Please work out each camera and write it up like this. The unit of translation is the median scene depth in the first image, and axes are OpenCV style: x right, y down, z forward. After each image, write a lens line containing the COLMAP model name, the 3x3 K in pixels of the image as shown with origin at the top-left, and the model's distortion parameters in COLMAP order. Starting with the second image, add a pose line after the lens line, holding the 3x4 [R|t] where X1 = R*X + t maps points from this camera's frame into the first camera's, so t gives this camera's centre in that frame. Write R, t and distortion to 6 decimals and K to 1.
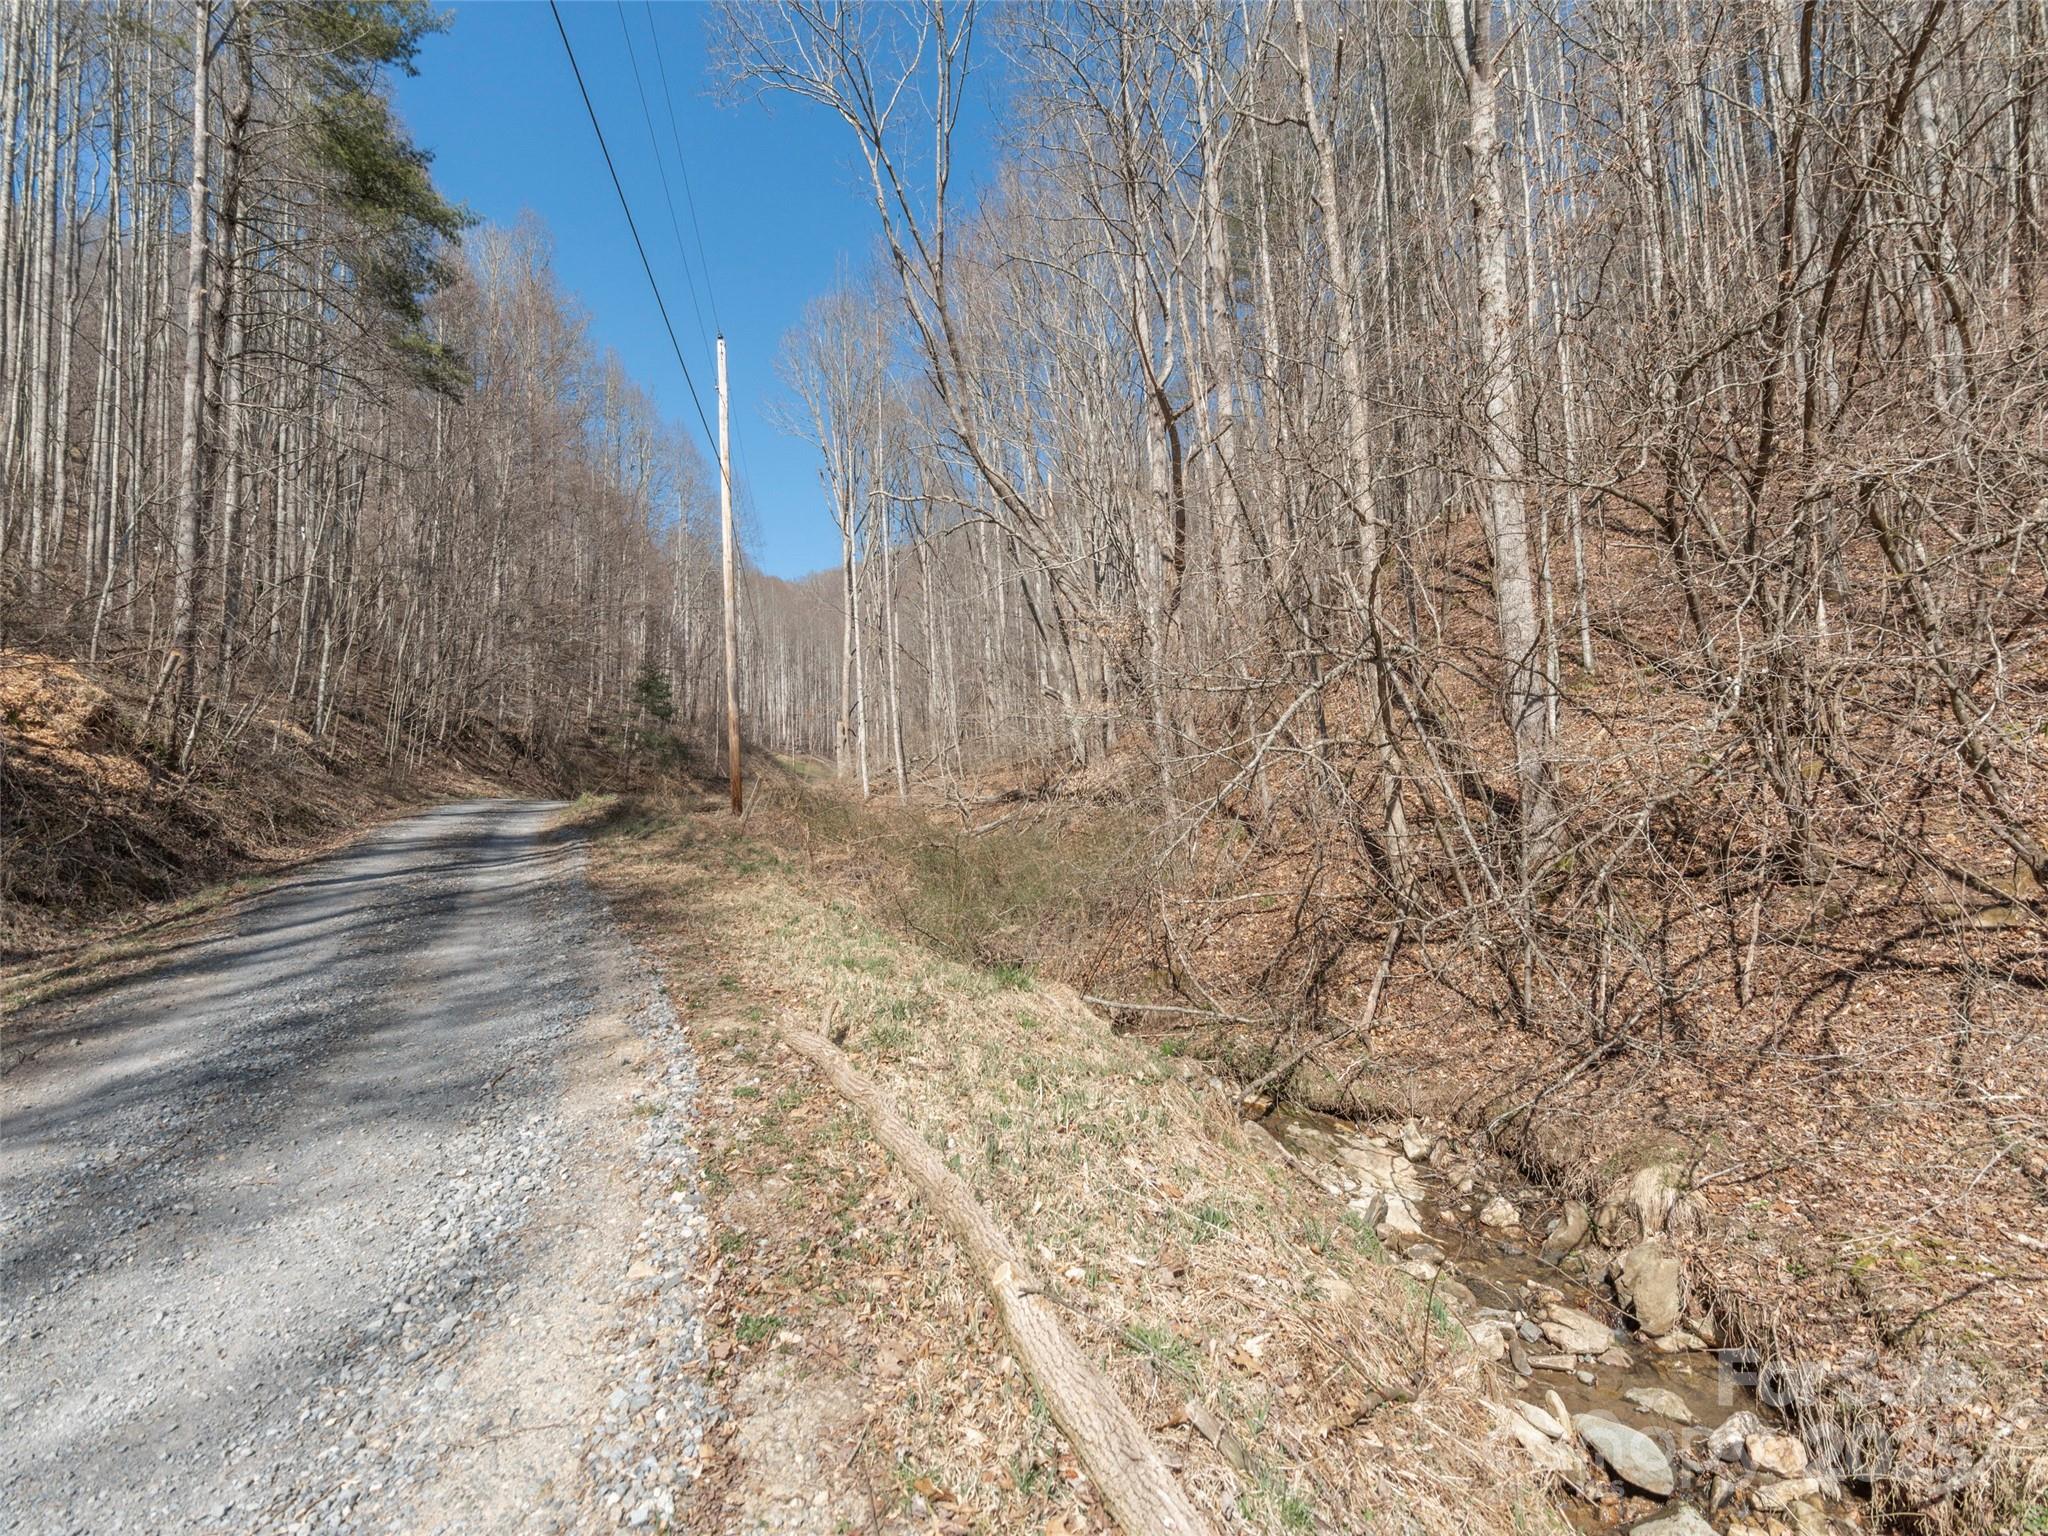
lens RADIAL K [[1010.3, 0, 1024.4], [0, 1010.3, 743.3], [0, 0, 1]] dist [0.003597, 0.000425]
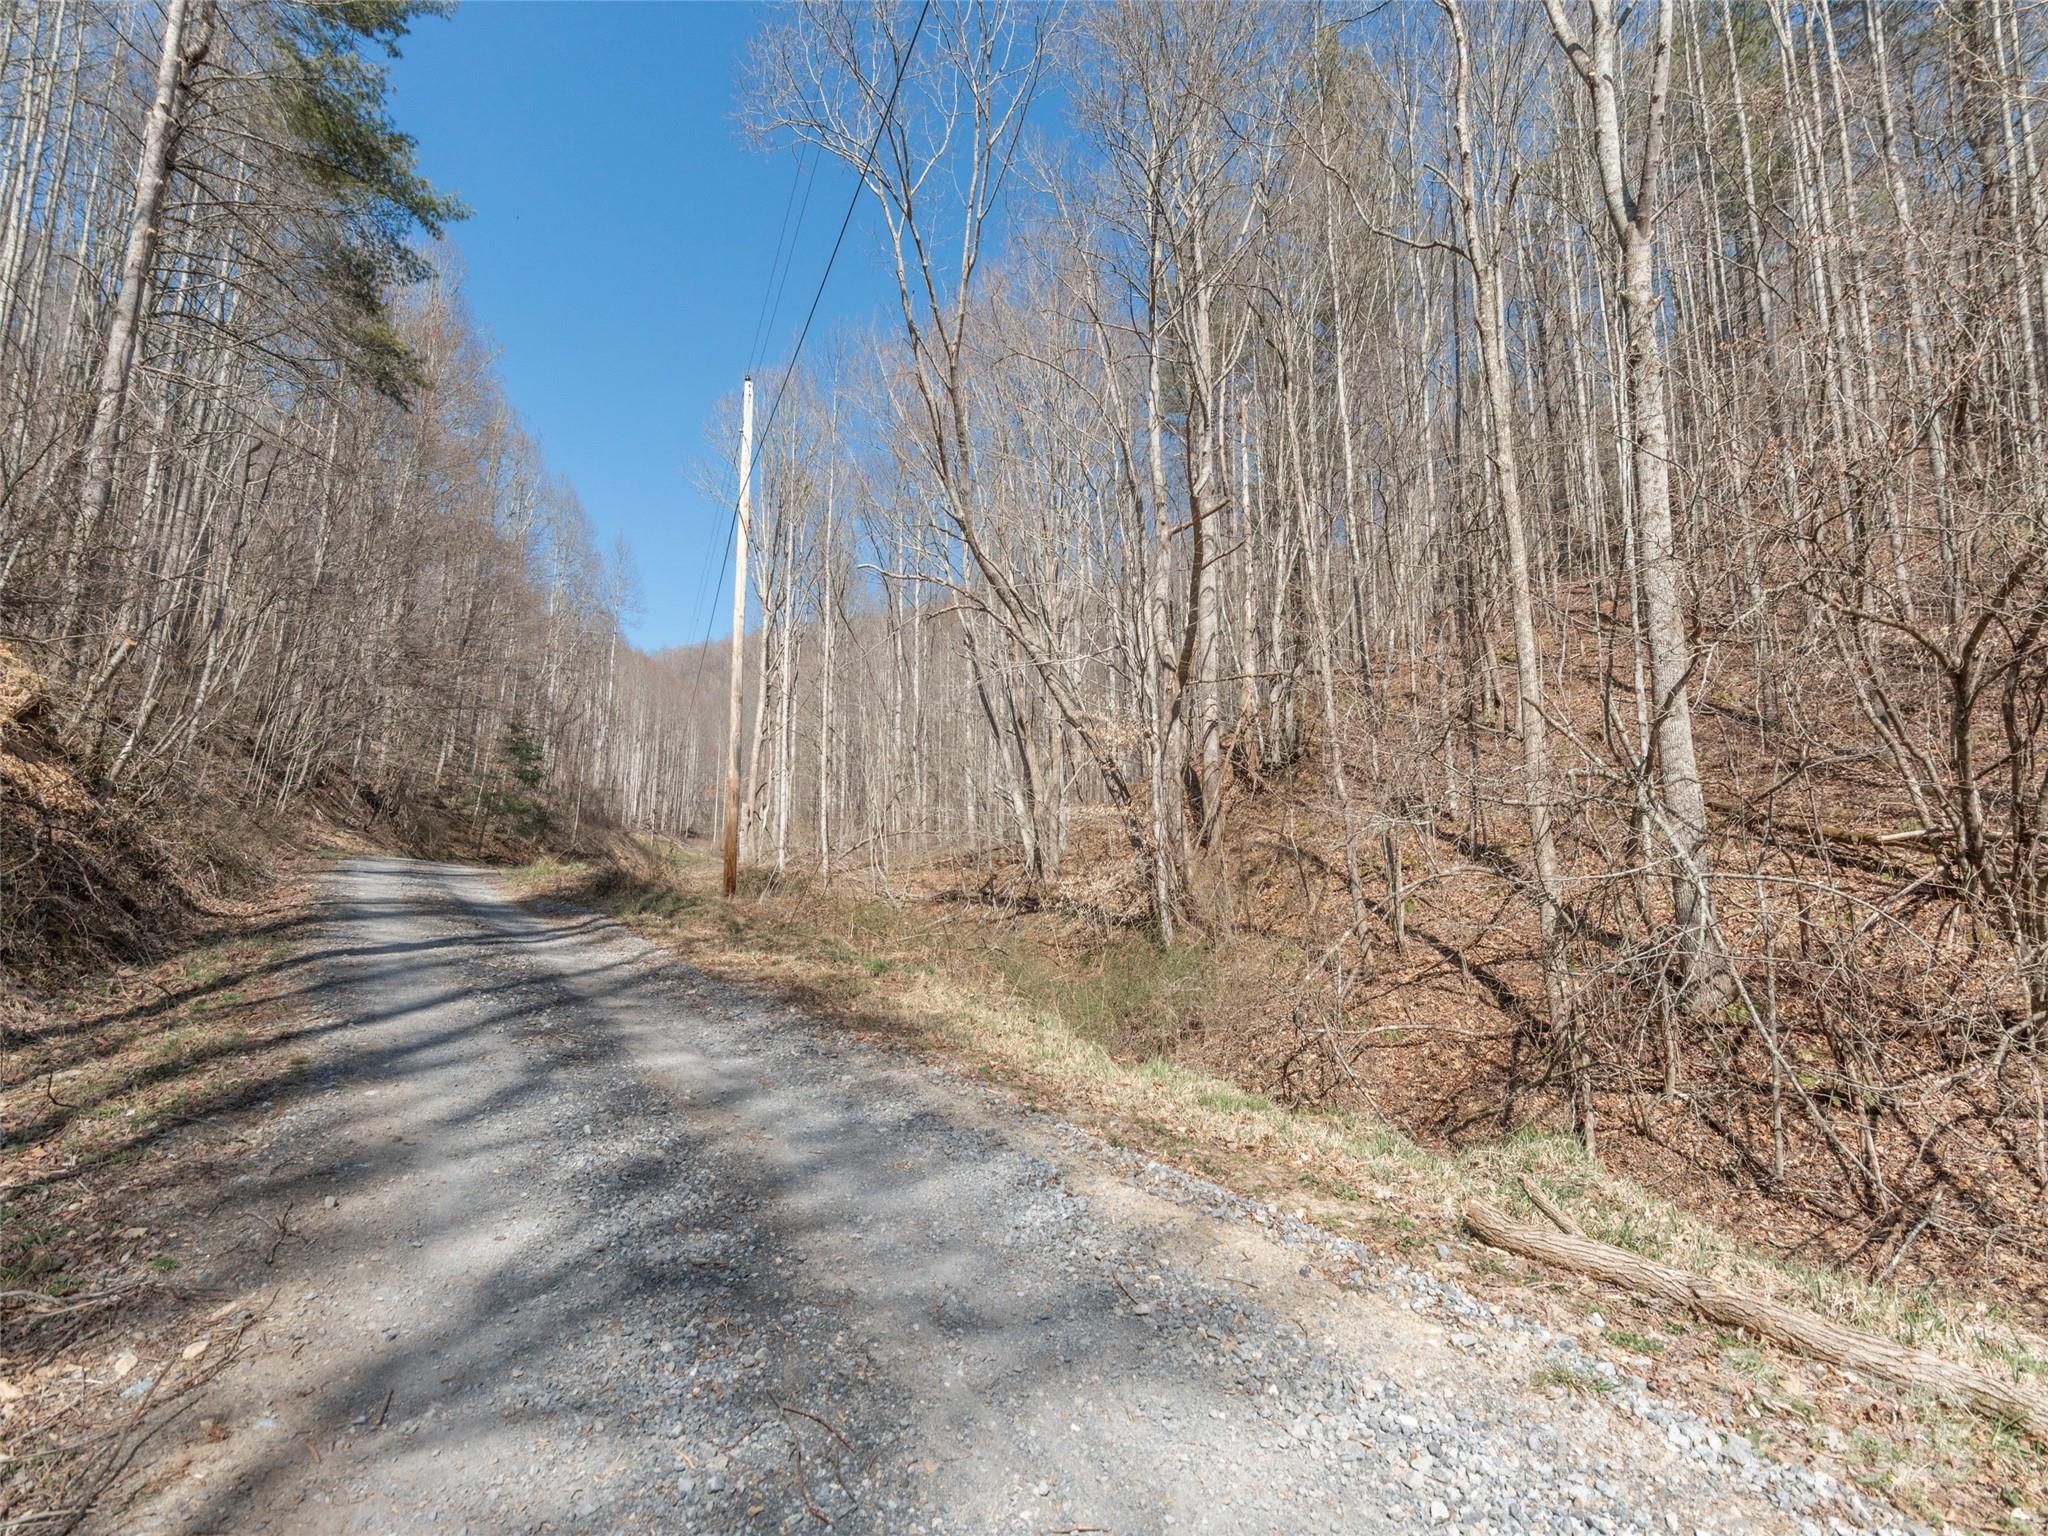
lens RADIAL K [[1007.4, 0, 1024.0], [0, 1007.4, 768.0], [0, 0, 1]] dist [0.007471, -0.000832]
pose [[0.984042, 0.092827, 0.151806, -0.139957], [-0.080454, 0.993065, -0.085725, 0.010370], [-0.158711, 0.072143, 0.984686, 0.065265]]
